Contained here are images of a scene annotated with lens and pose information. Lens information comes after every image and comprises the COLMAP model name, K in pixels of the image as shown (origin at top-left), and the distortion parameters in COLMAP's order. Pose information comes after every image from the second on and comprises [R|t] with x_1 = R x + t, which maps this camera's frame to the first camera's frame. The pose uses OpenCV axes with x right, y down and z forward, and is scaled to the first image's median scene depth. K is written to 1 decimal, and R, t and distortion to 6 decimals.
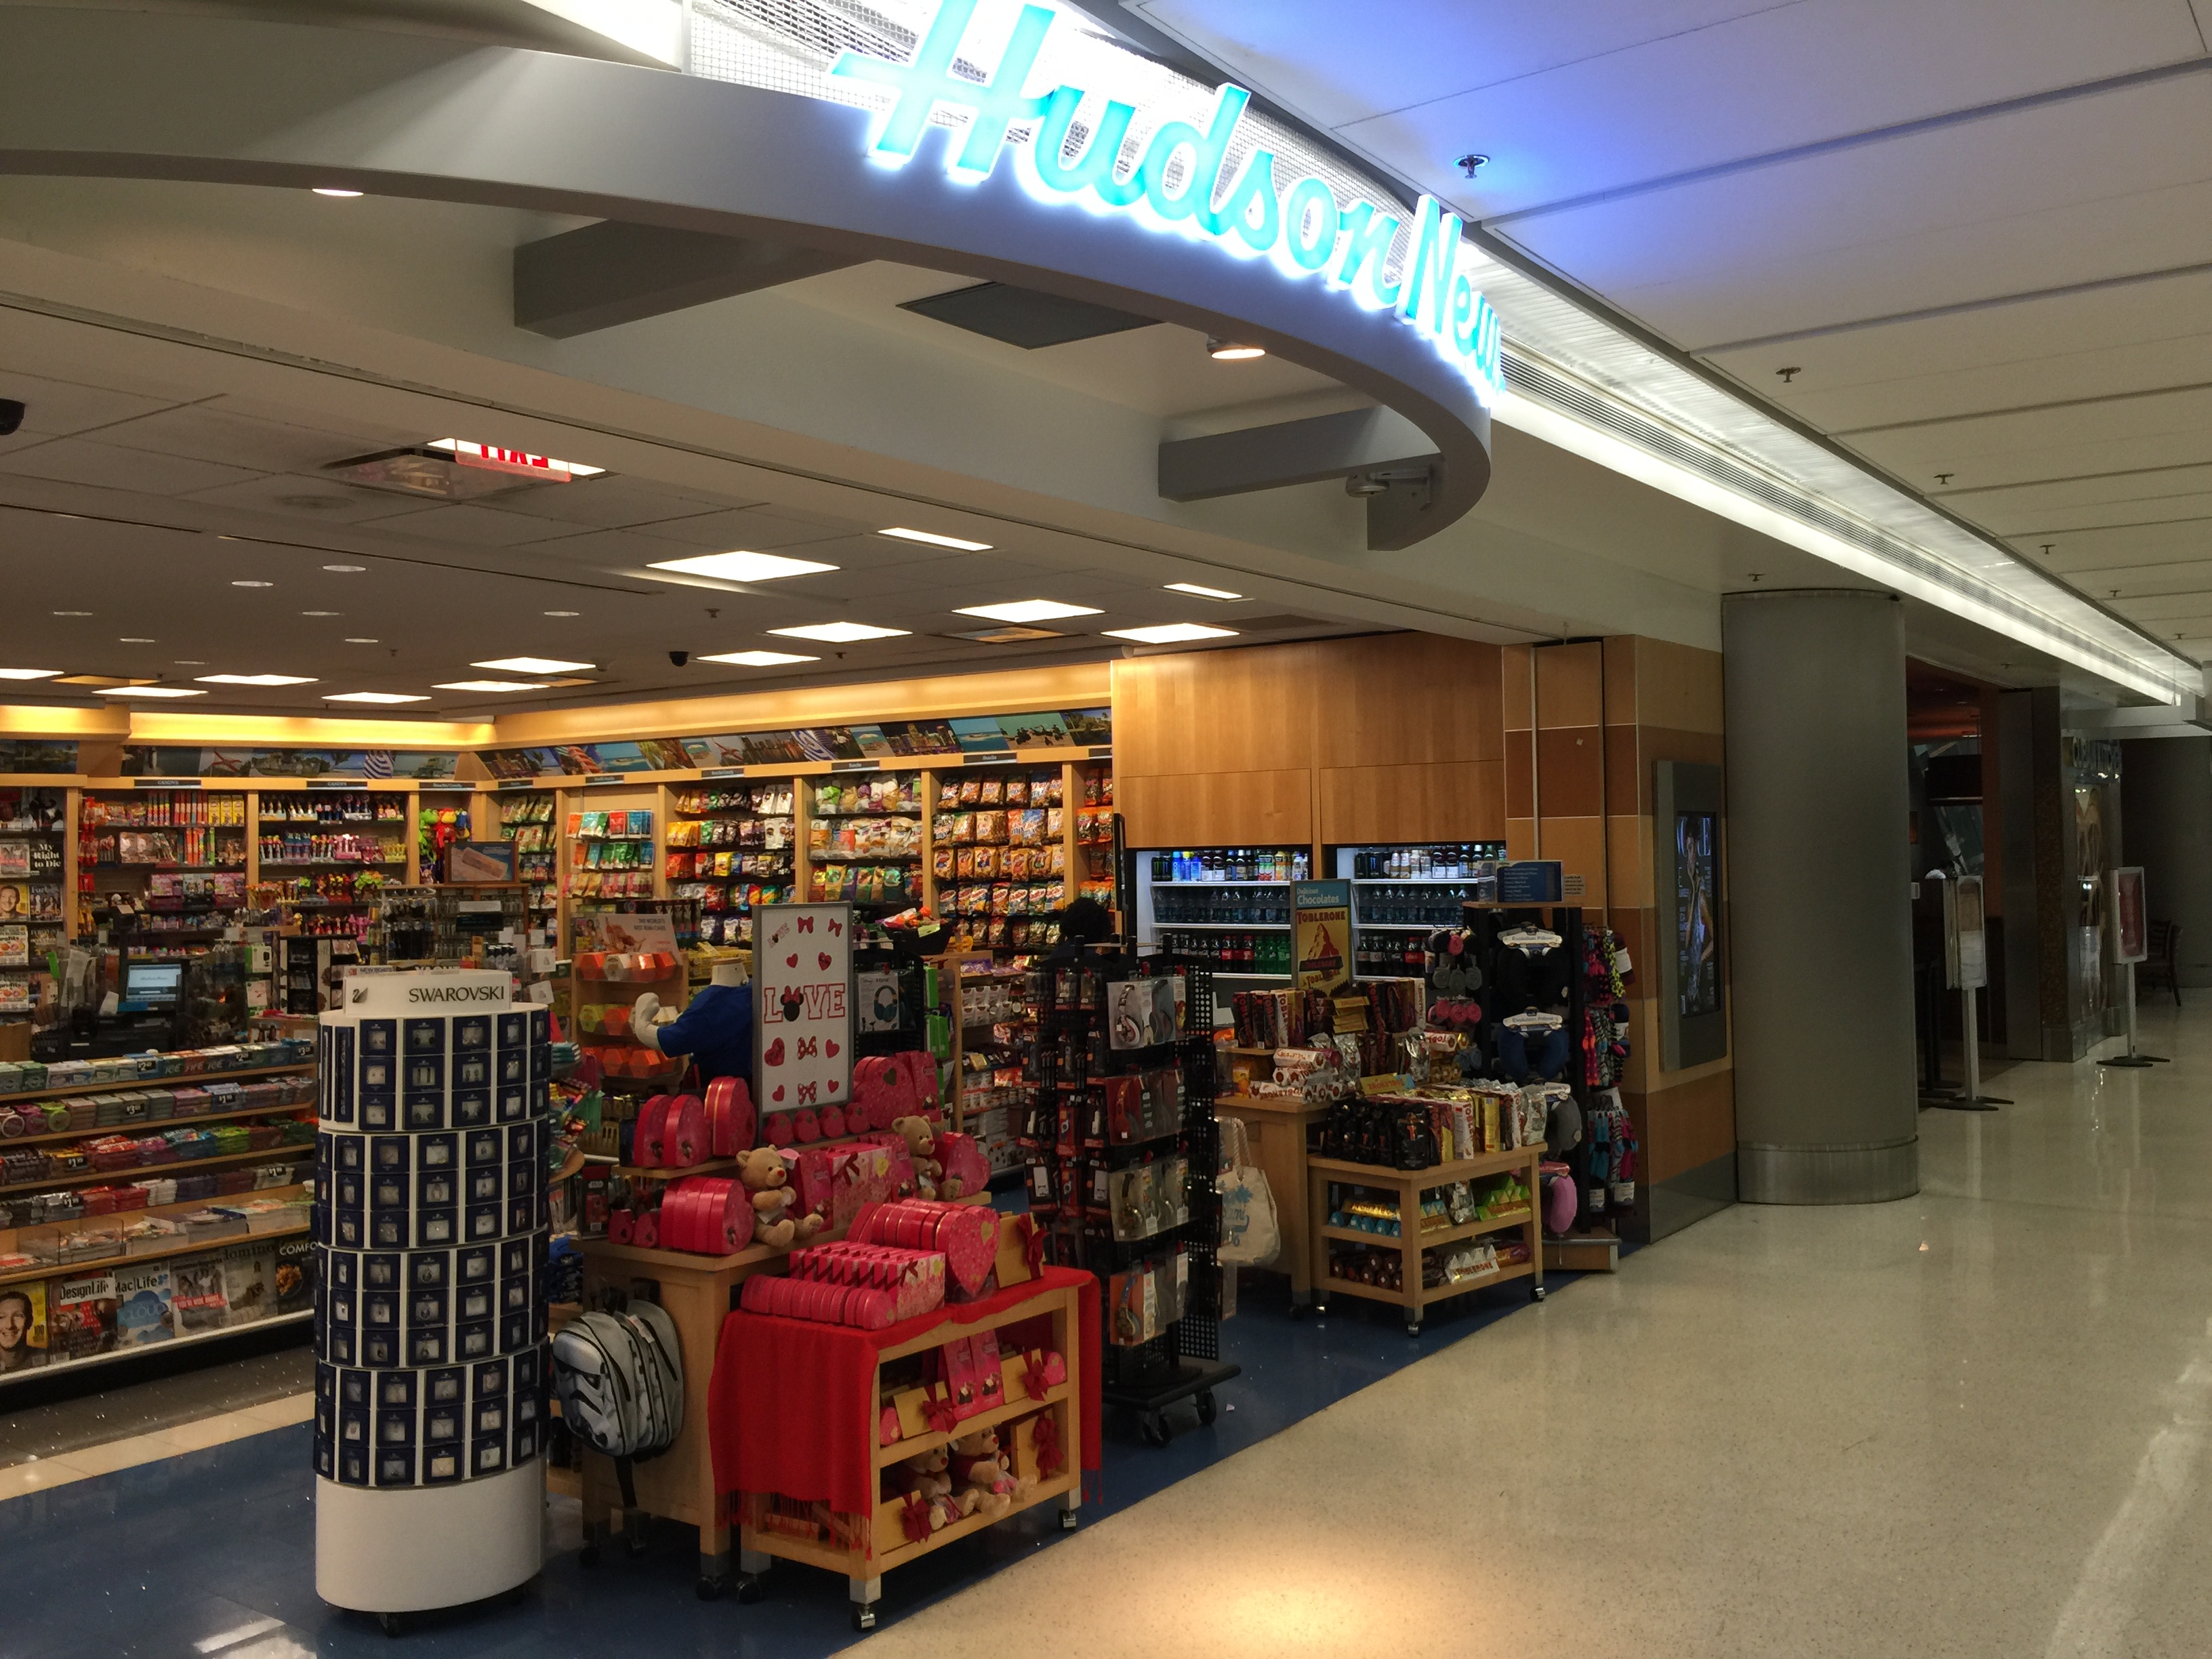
lens RADIAL K [[1847.9, 0, 1104.7], [0, 1847.9, 824.3], [0, 0, 1]] dist [0.016751, -0.016579]
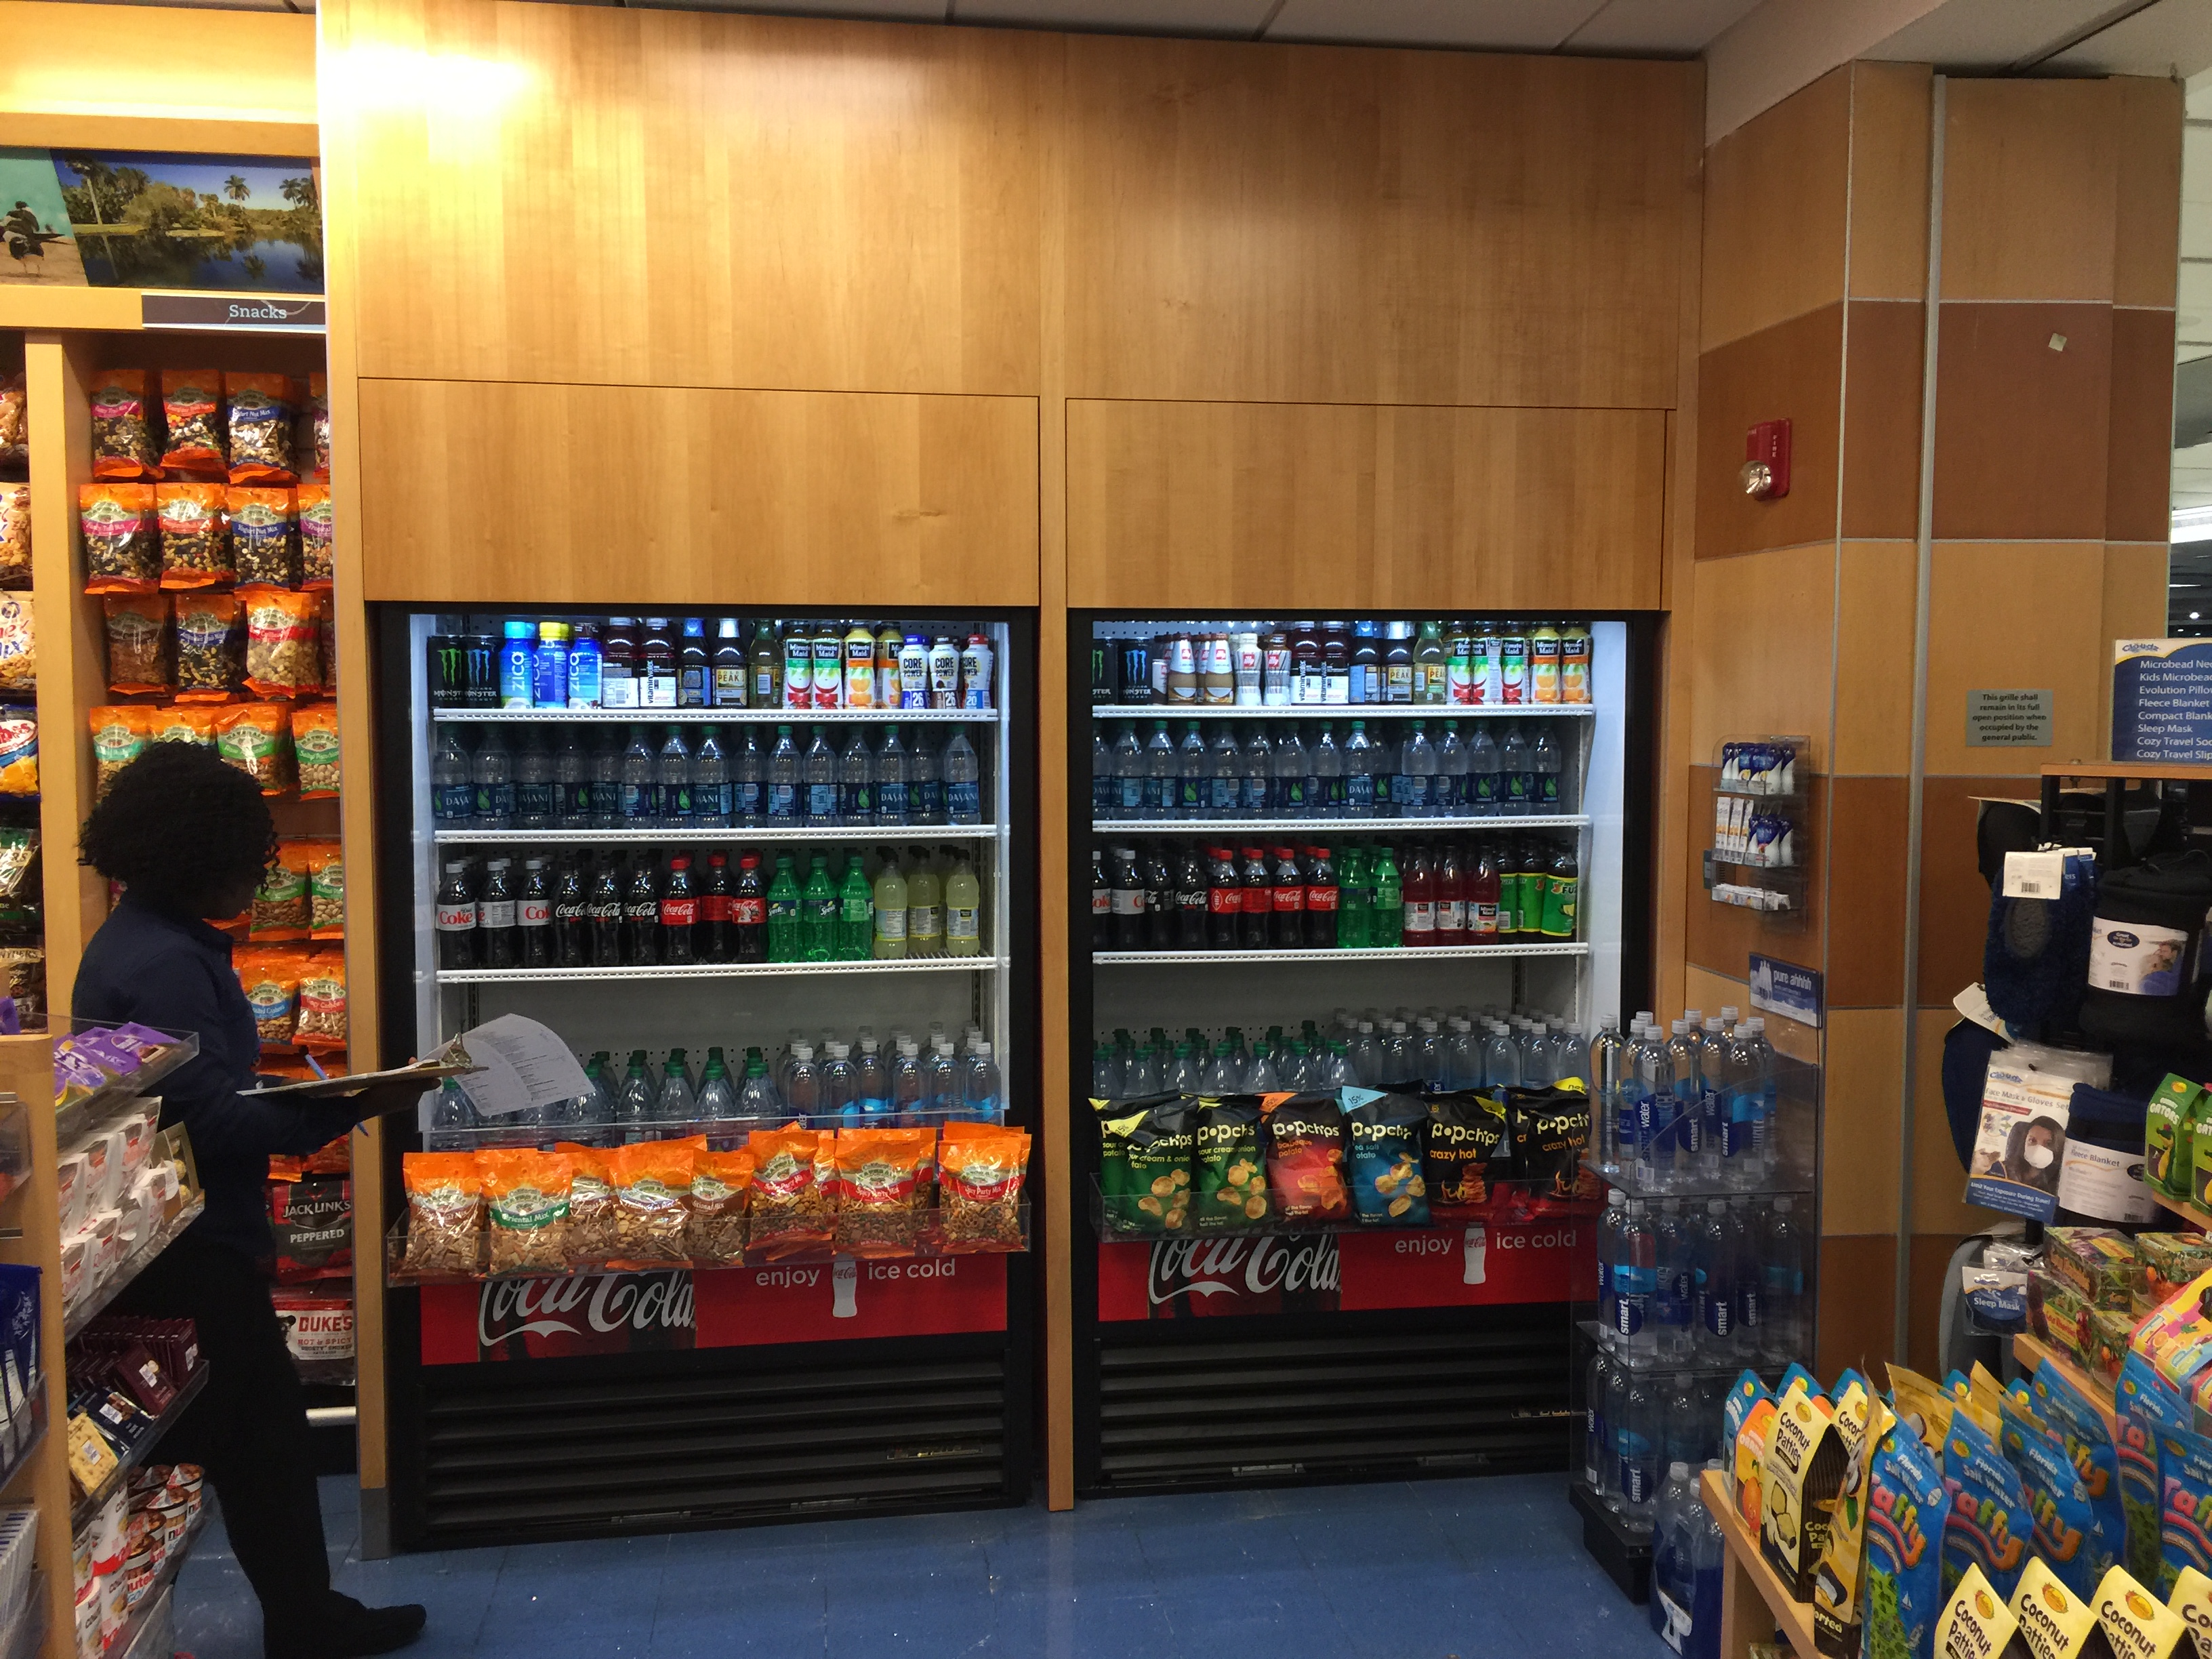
lens RADIAL K [[1847.9, 0, 1110.7], [0, 1847.9, 826.2], [0, 0, 1]] dist [0.016751, -0.016579]
pose [[0.710145, -0.030530, 0.703393, -0.129740], [-0.024463, 0.997386, 0.067989, 0.027673], [-0.703630, -0.065489, 0.707542, 0.697101]]
